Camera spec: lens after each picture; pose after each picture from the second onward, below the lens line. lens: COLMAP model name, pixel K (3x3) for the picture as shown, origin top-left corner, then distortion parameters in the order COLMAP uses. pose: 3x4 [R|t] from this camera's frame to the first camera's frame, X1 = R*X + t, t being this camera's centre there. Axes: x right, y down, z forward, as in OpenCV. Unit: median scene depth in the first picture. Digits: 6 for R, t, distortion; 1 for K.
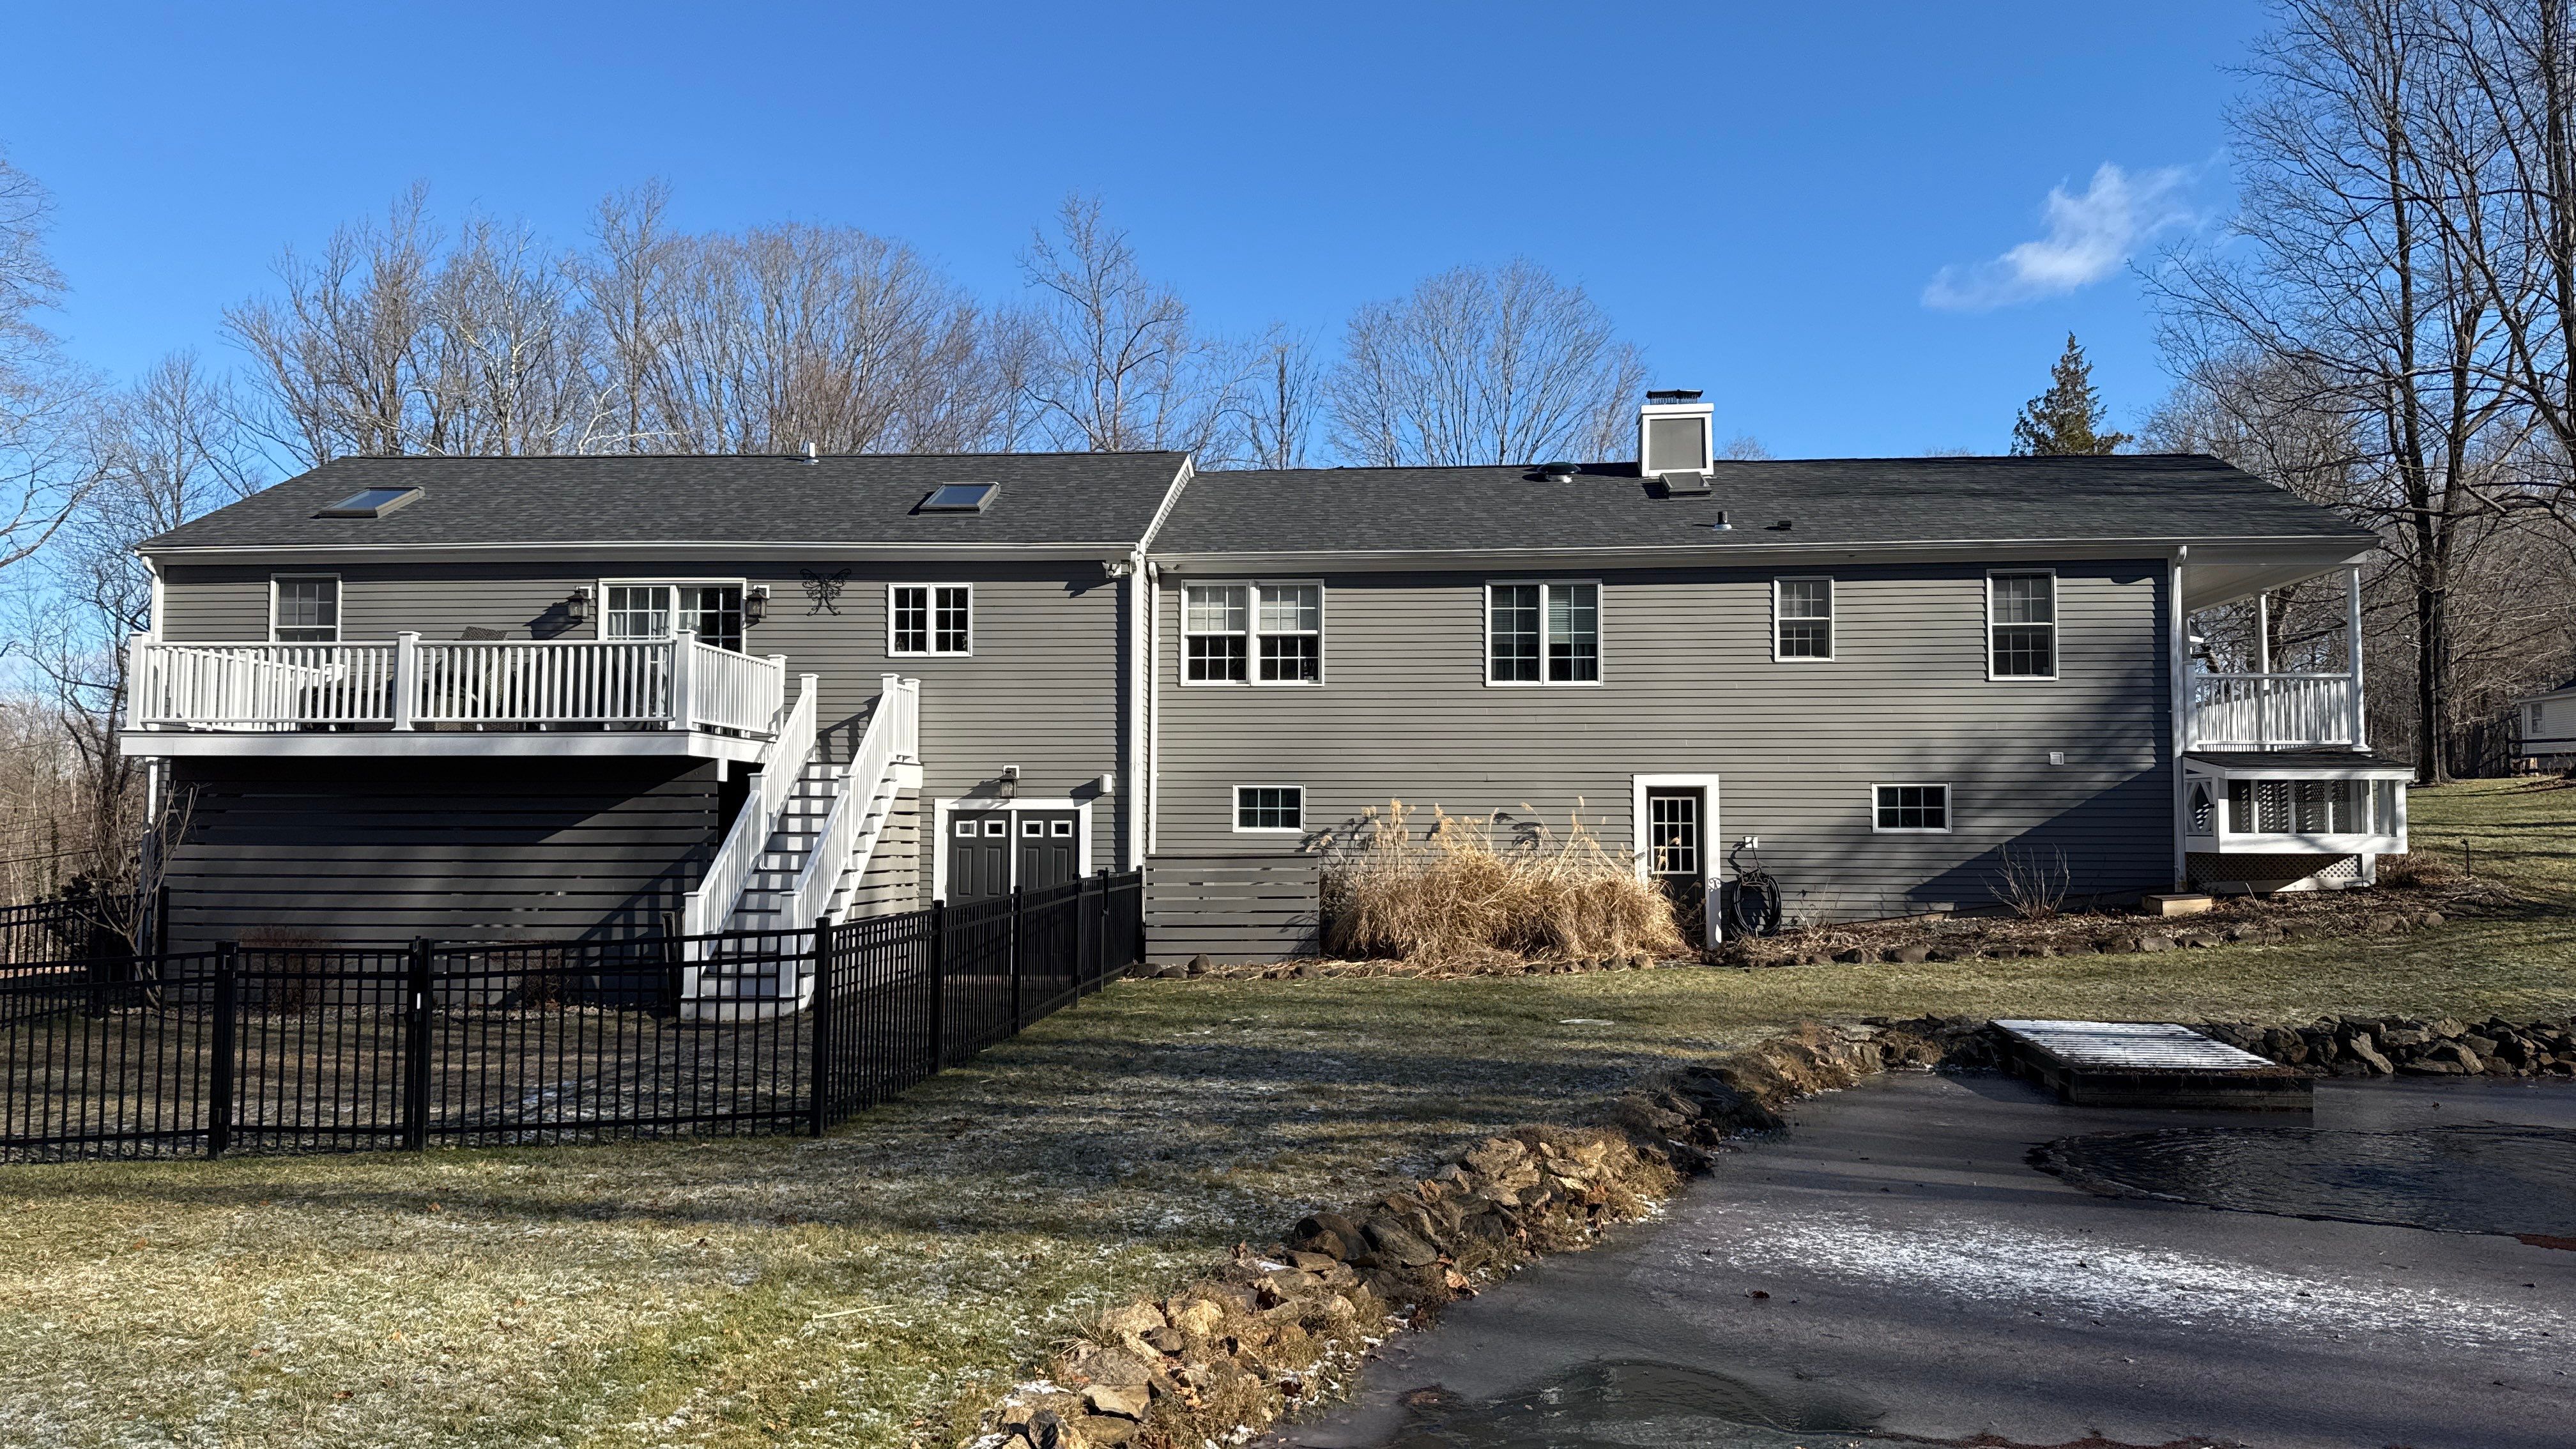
lens RADIAL K [[1692.2, 0, 1351.9], [0, 1692.2, 746.7], [0, 0, 1]] dist [0.007556, -0.015711]
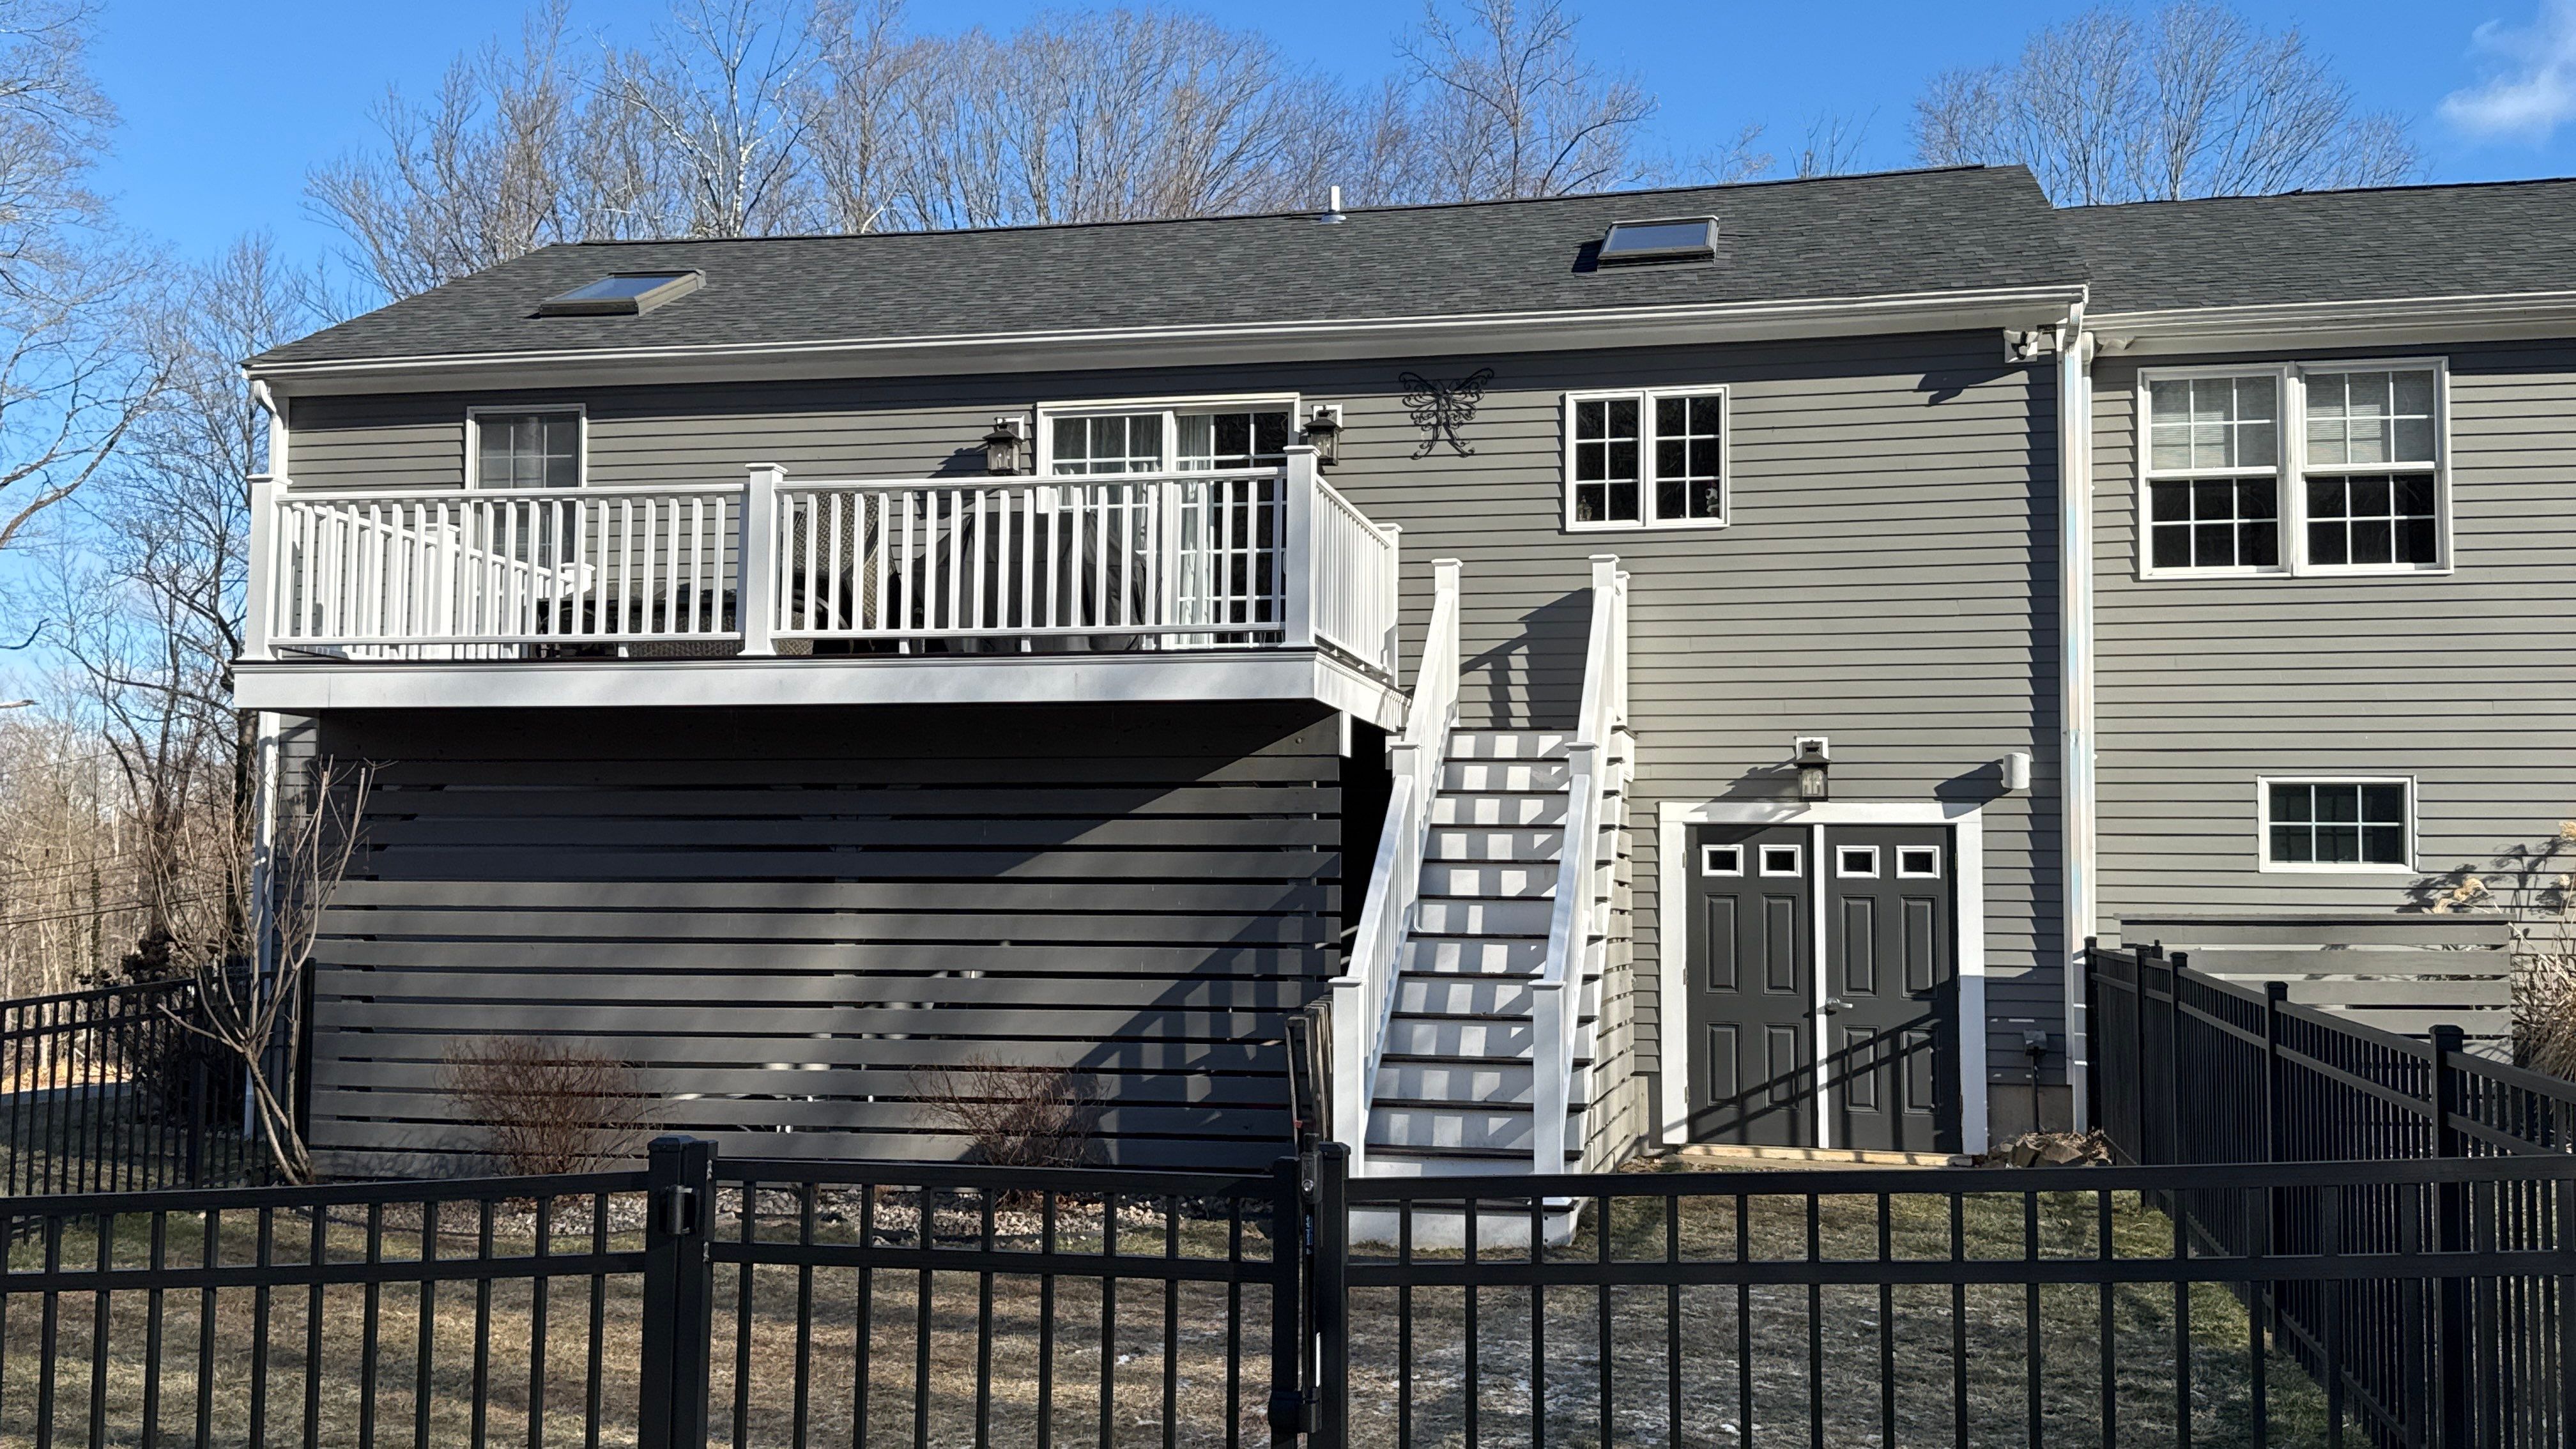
lens RADIAL K [[2216.7, 0, 1294.1], [0, 2216.7, 740.7], [0, 0, 1]] dist [0.093365, -0.092762]
pose [[0.986689, -0.005391, -0.162531, -0.241618], [0.001934, 0.999769, -0.021425, 0.025844], [0.162609, 0.020826, 0.986471, 0.302461]]
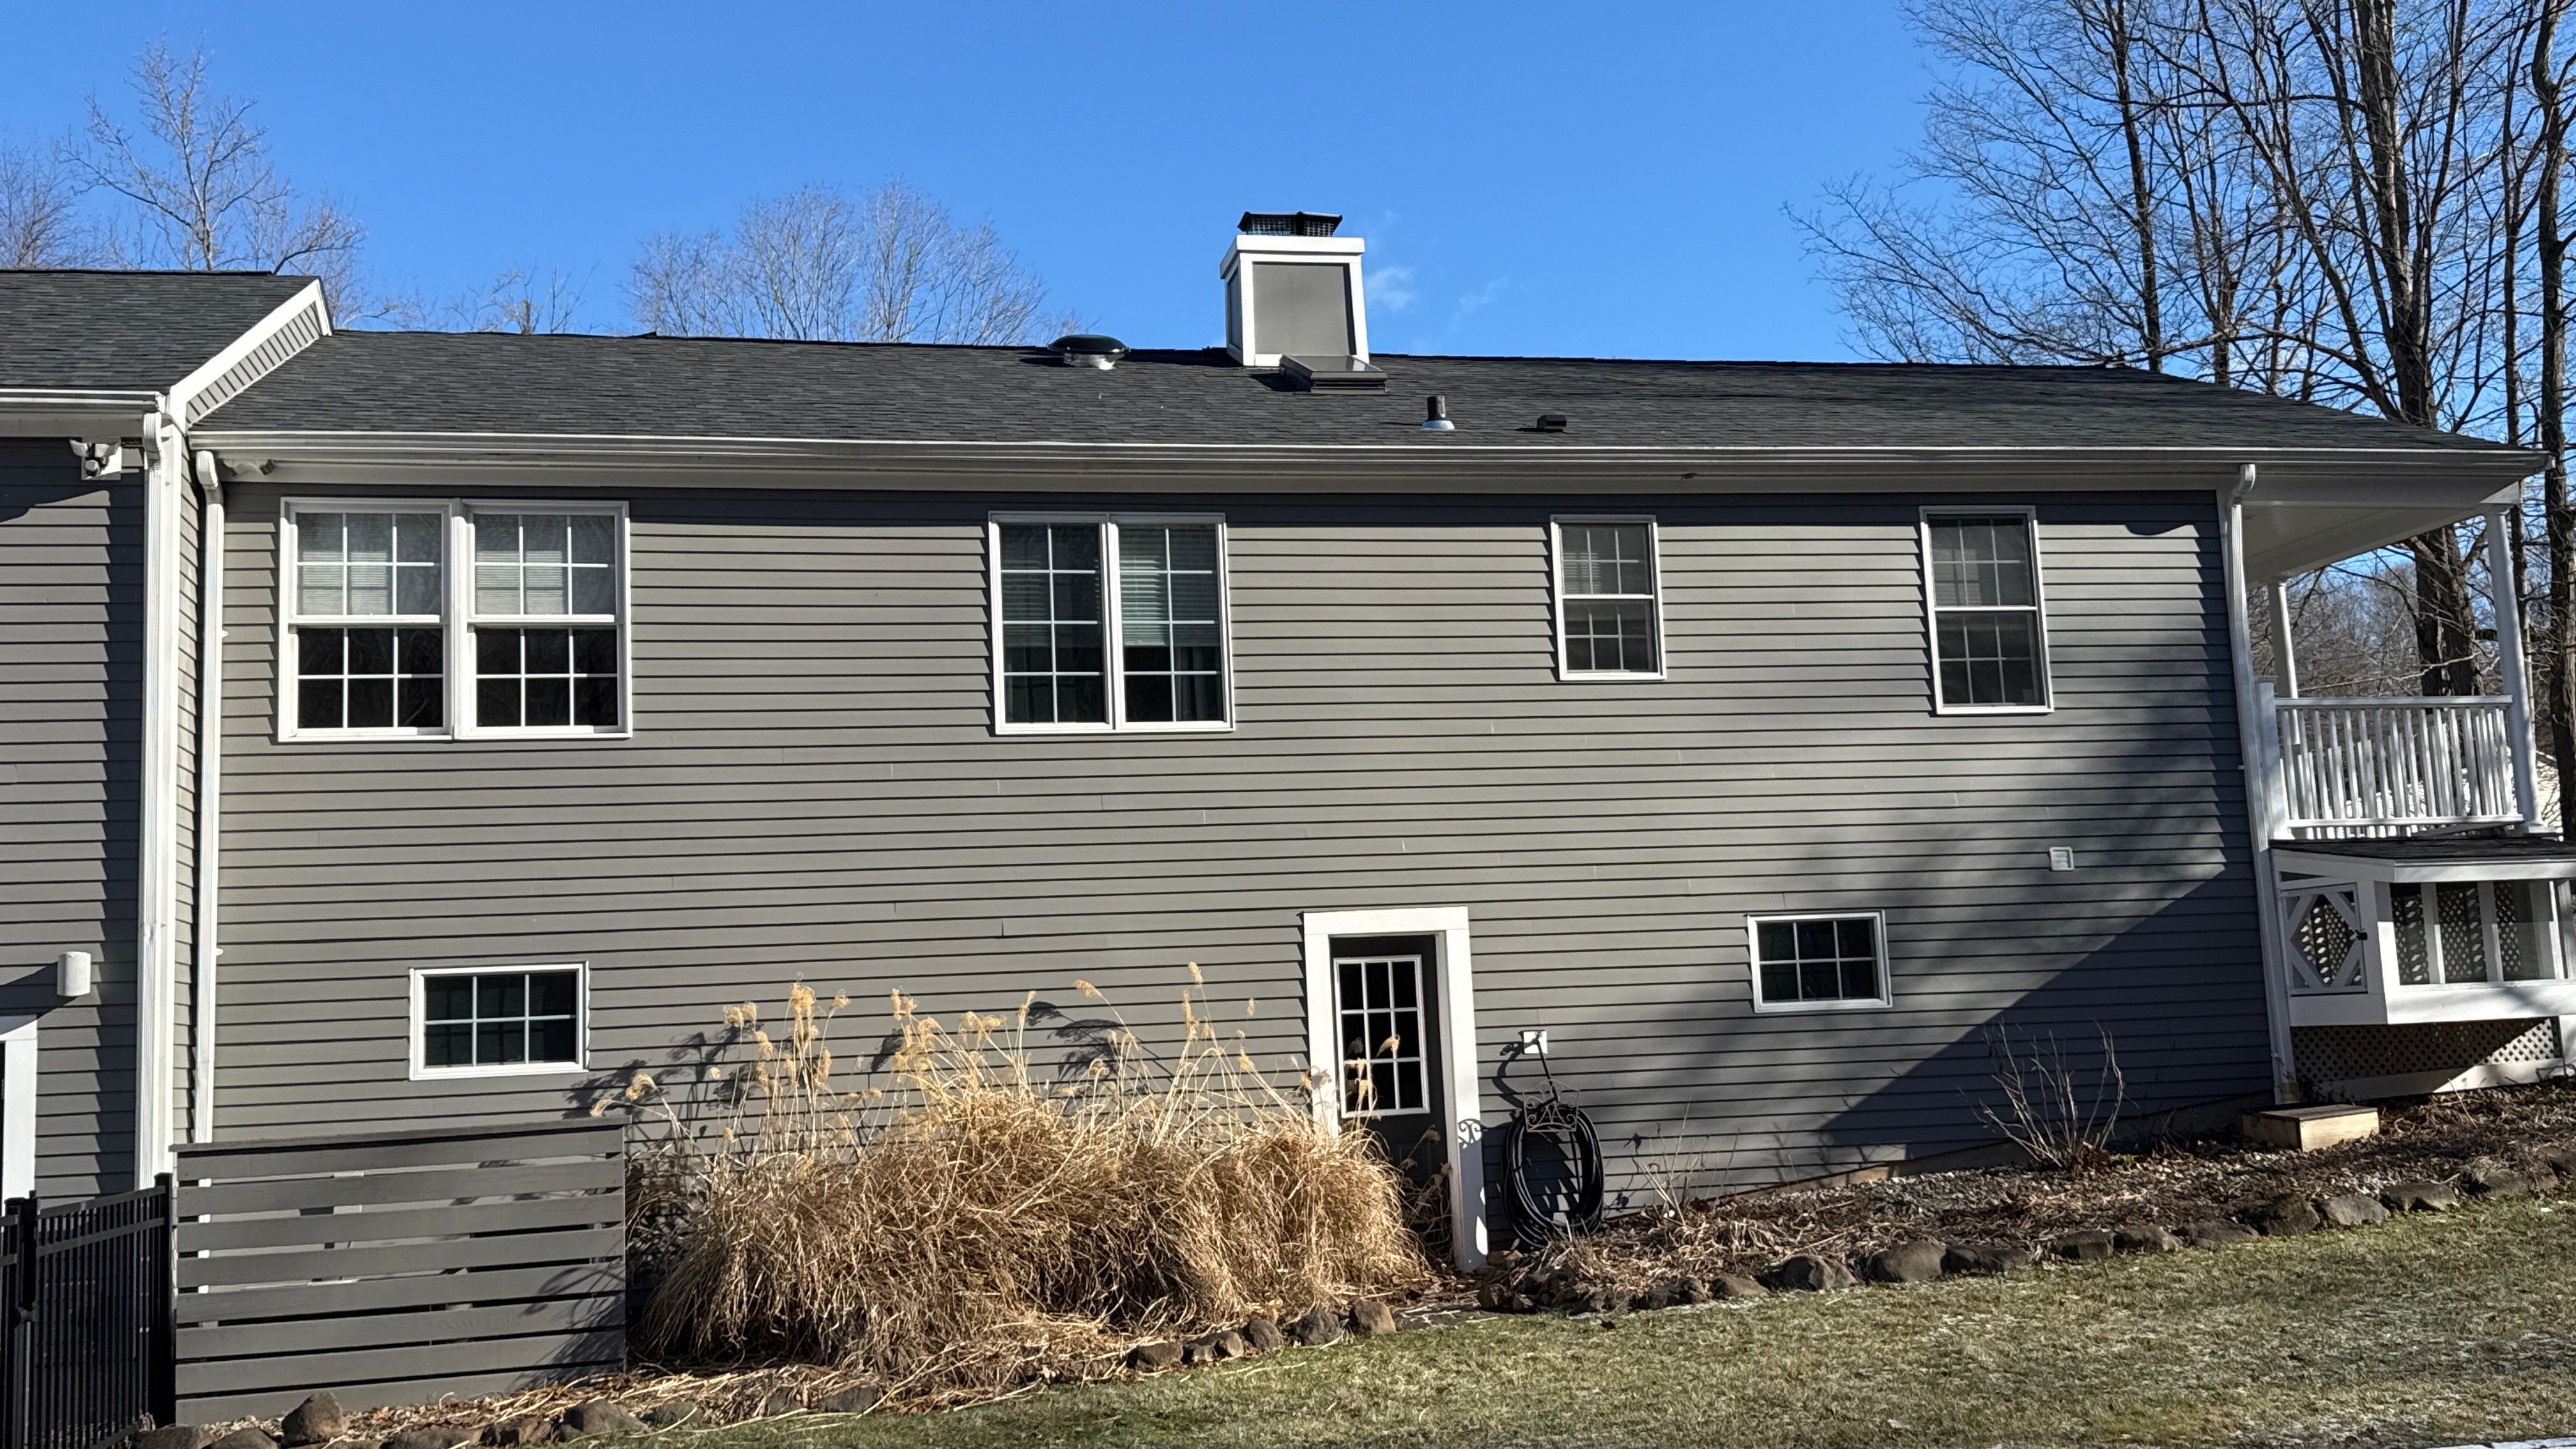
lens RADIAL K [[2356.5, 0, 1304.2], [0, 2356.5, 722.0], [0, 0, 1]] dist [0.068518, 0.000000]
pose [[0.963057, -0.011046, 0.269071, -0.013598], [0.035350, 0.995698, -0.085646, 0.019991], [-0.266967, 0.091994, 0.959305, 0.351089]]
